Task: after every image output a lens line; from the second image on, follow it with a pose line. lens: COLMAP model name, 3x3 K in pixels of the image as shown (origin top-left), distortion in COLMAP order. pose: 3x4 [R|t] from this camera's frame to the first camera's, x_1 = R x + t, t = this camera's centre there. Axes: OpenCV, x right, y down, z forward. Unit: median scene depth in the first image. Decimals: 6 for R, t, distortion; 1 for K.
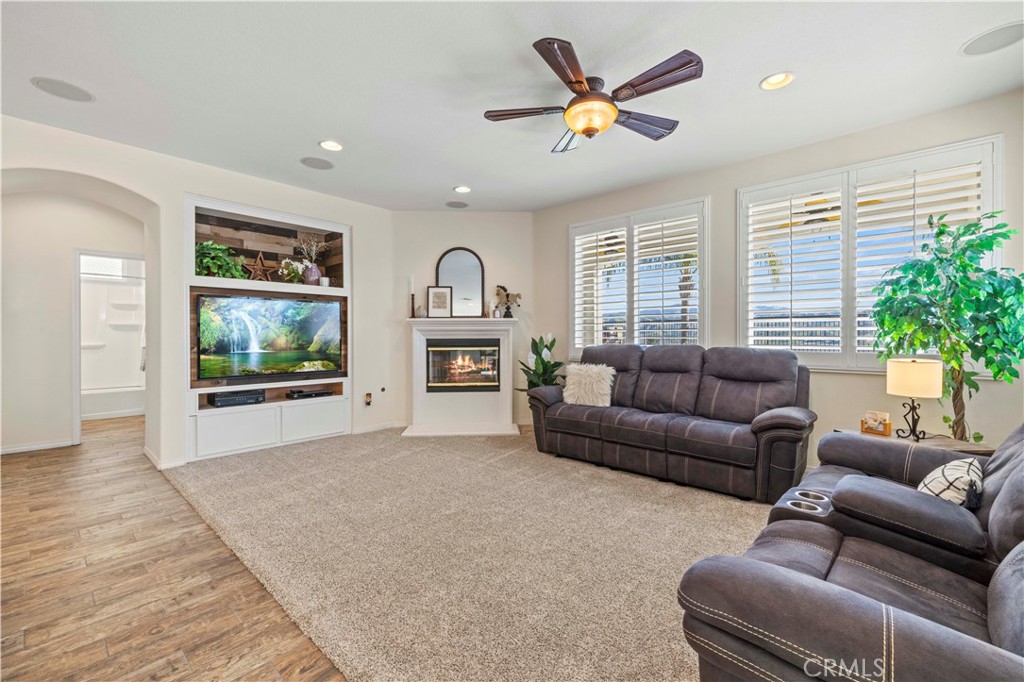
lens RADIAL K [[430.8, 0, 508.9], [0, 430.8, 337.8], [0, 0, 1]] dist [0.001227, -0.000526]
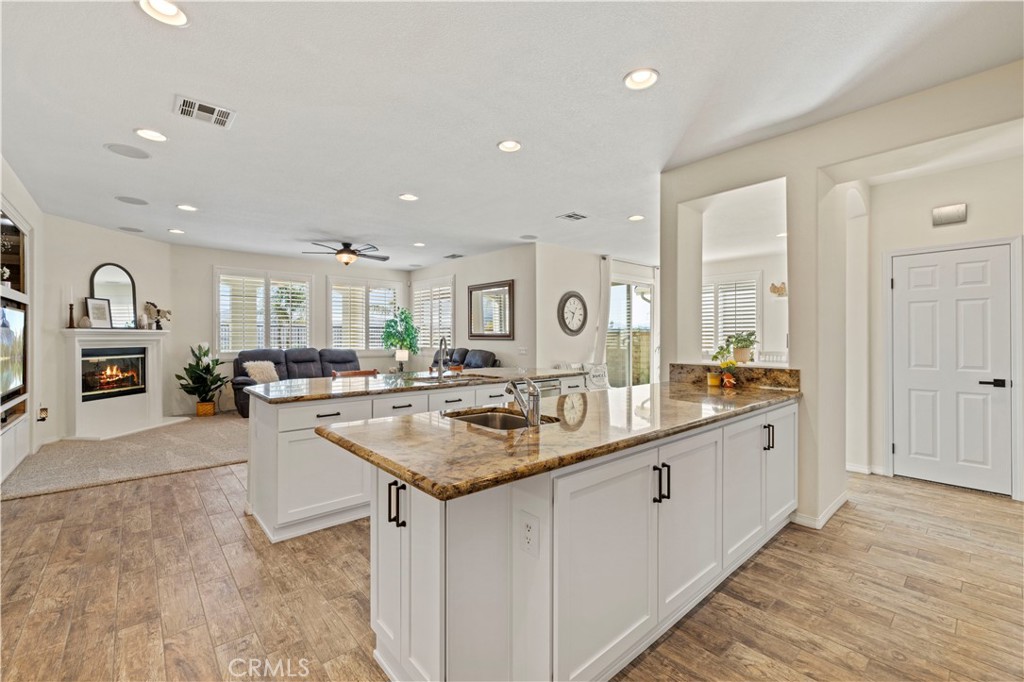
lens RADIAL K [[430.8, 0, 516.3], [0, 430.8, 336.7], [0, 0, 1]] dist [0.001227, -0.000526]
pose [[0.103496, 0.003075, 0.994625, -1.482839], [0.003742, 0.999987, -0.003481, -0.025891], [-0.994623, 0.004083, 0.103484, -0.160446]]
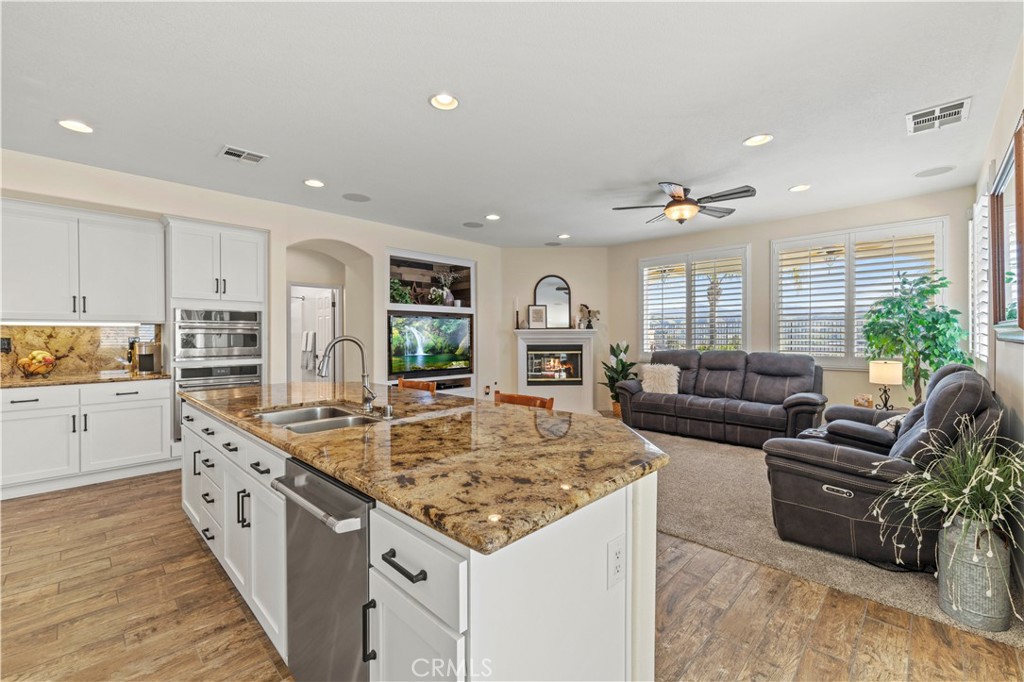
lens RADIAL K [[430.8, 0, 508.0], [0, 430.8, 337.6], [0, 0, 1]] dist [0.001227, -0.000526]
pose [[0.999267, -0.001204, -0.038259, -0.270266], [0.001167, 0.999999, -0.000989, -0.025010], [0.038260, 0.000943, 0.999267, -0.432693]]
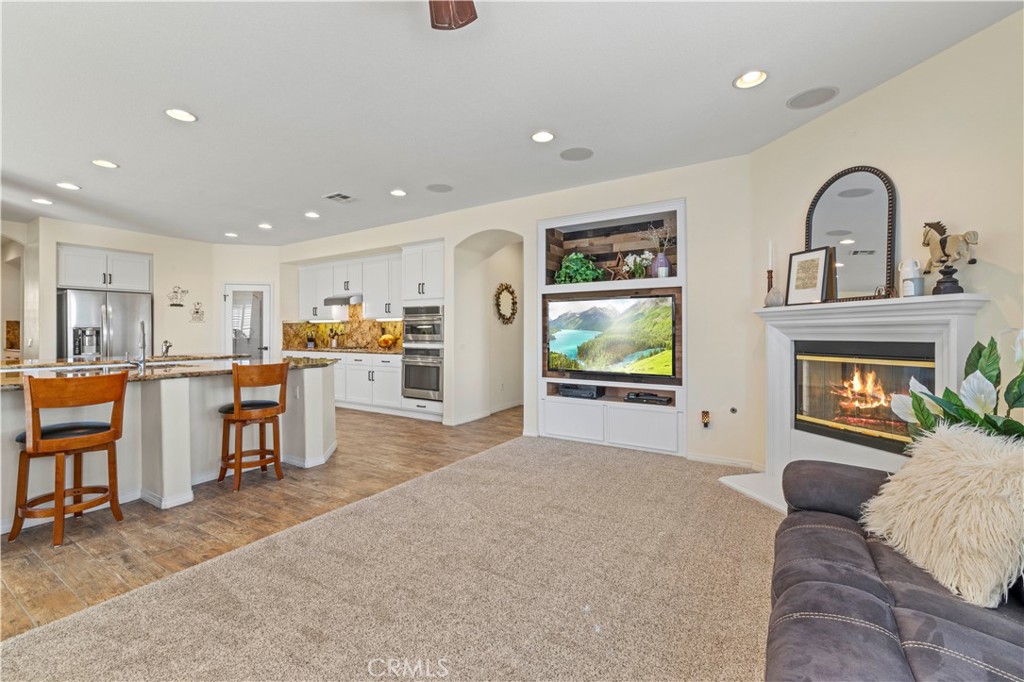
lens RADIAL K [[430.8, 0, 510.7], [0, 430.8, 332.5], [0, 0, 1]] dist [0.001227, -0.000526]
pose [[0.171538, 0.001287, -0.985177, 0.462461], [-0.004274, 0.999991, 0.000562, -0.010369], [0.985168, 0.004114, 0.171542, 0.685331]]
